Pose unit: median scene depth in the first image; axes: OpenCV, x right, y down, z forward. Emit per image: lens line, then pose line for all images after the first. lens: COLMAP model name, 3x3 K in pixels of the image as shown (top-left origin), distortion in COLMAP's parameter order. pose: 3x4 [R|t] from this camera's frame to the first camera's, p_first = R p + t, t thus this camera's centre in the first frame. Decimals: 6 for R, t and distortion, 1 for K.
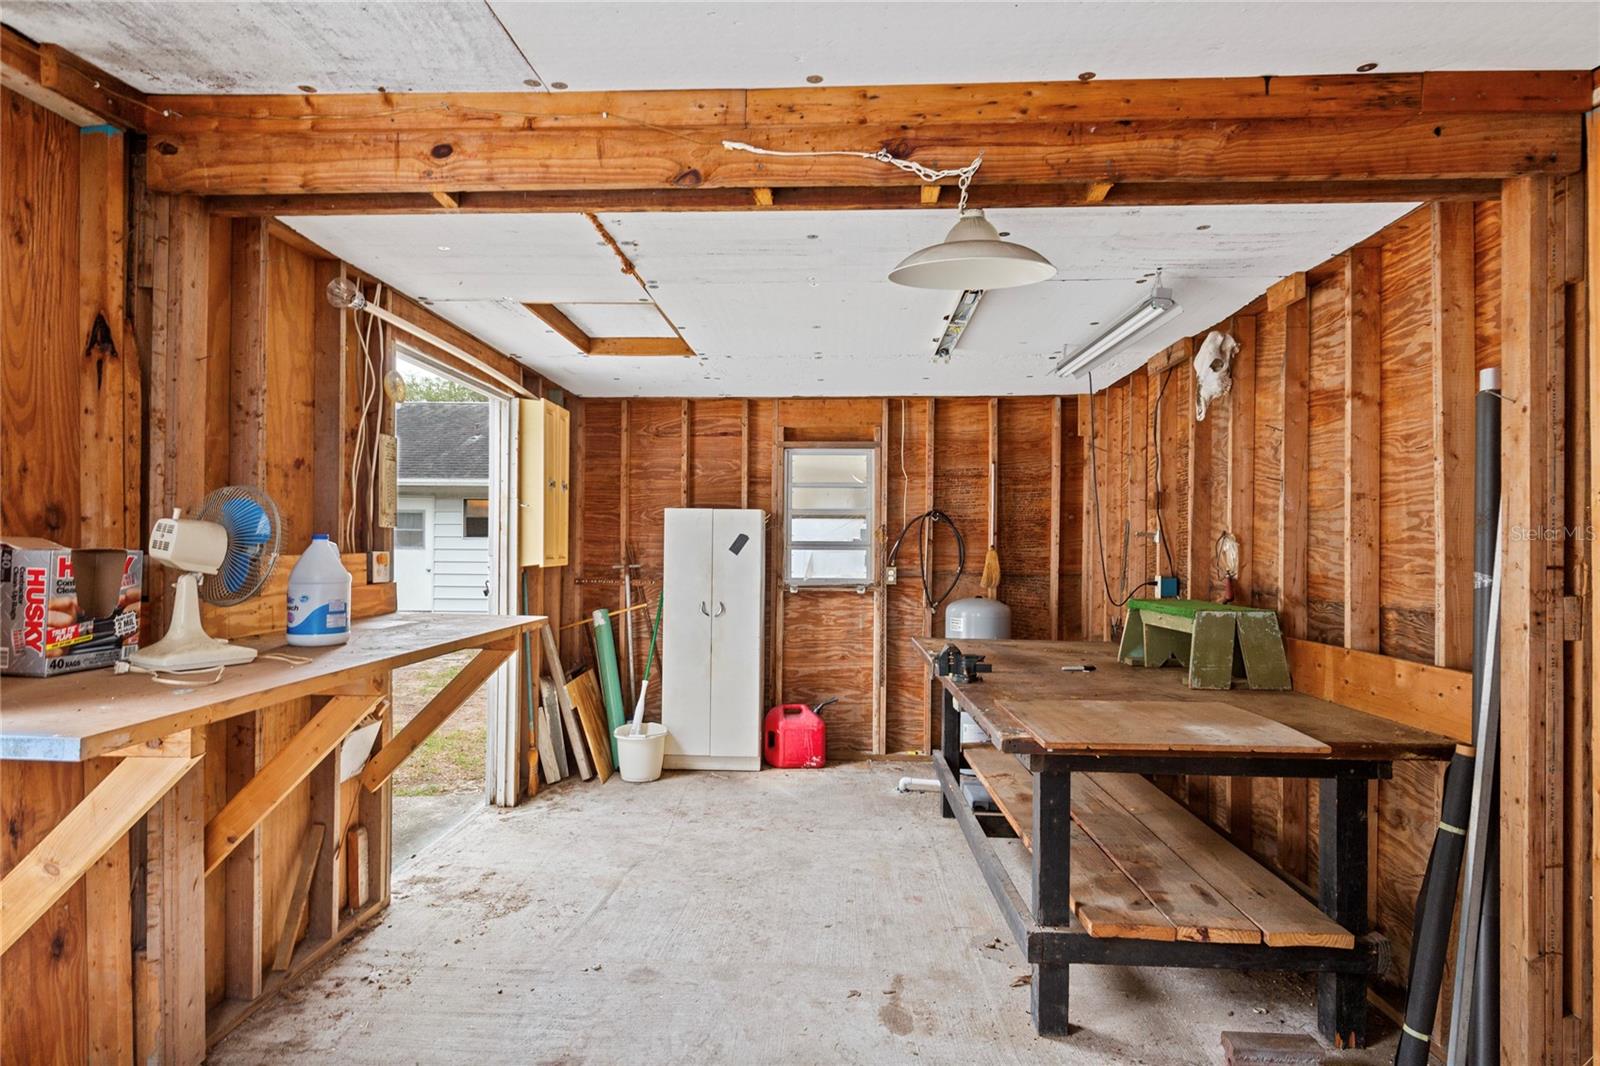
lens RADIAL K [[875.1, 0, 795.5], [0, 875.1, 538.0], [0, 0, 1]] dist [0.001018, 0.000145]
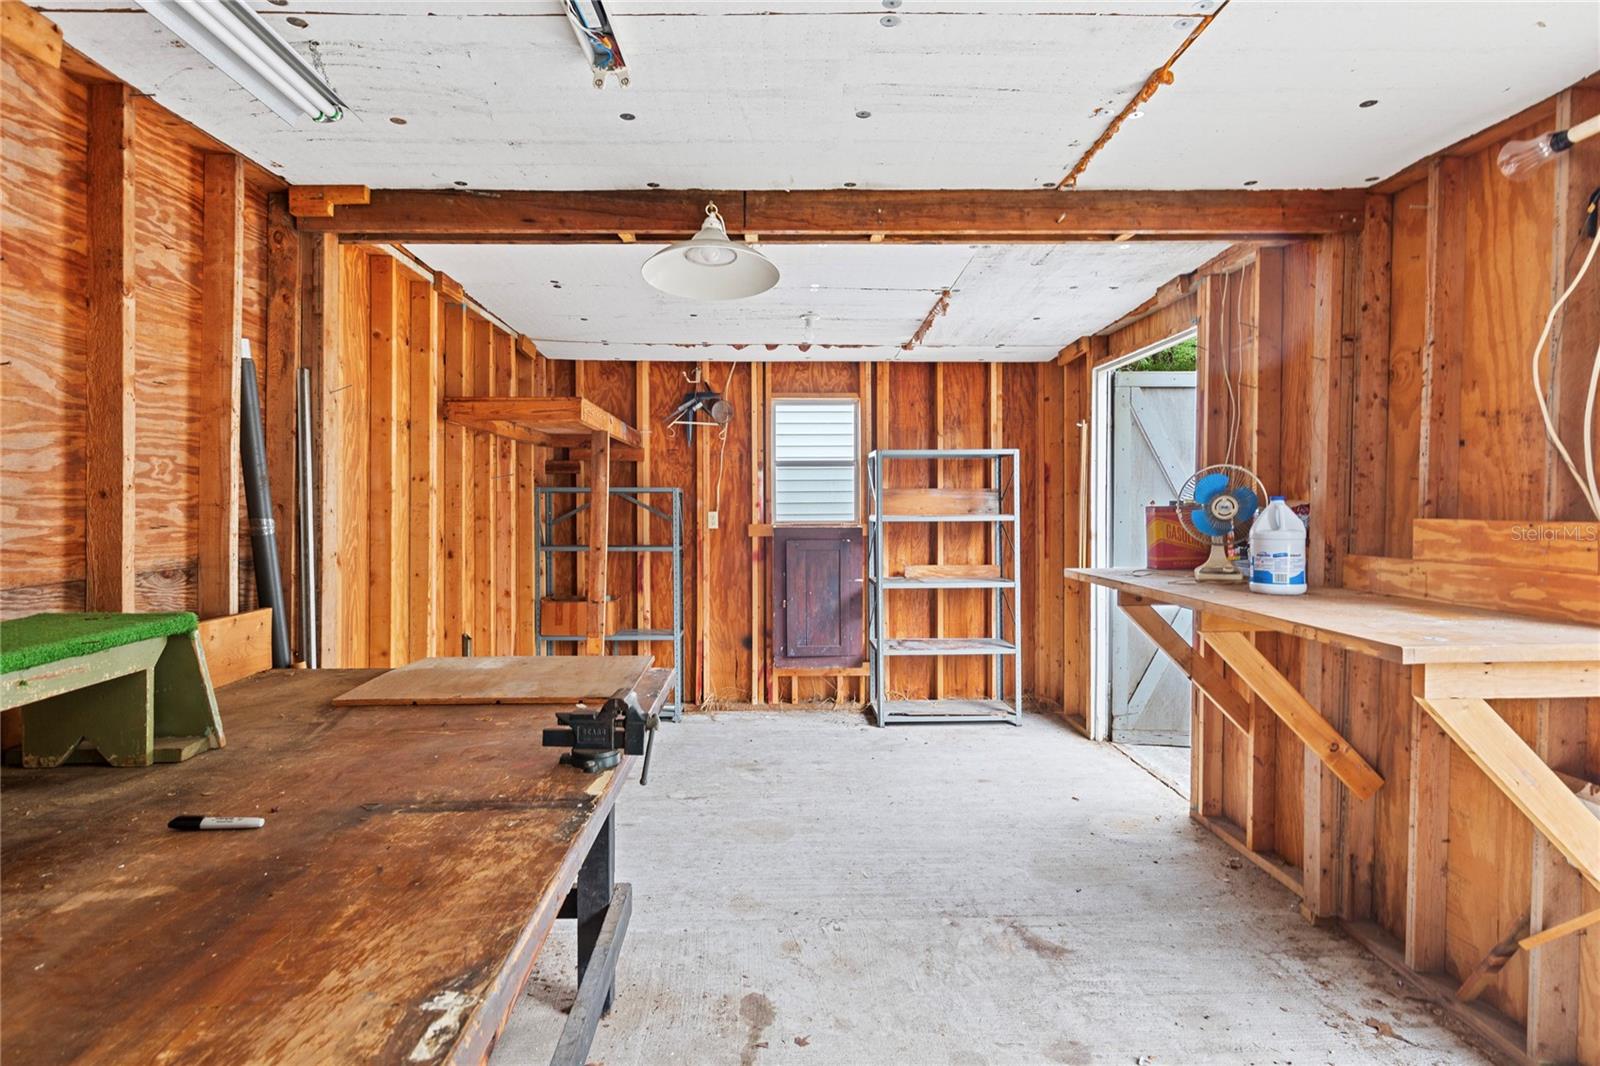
lens RADIAL K [[875.1, 0, 799.2], [0, 875.1, 525.9], [0, 0, 1]] dist [0.001018, 0.000145]
pose [[-0.997392, -0.007549, -0.071785, 0.140141], [-0.008874, 0.999796, 0.018151, 0.017281], [0.071634, 0.018740, -0.997255, 1.908075]]
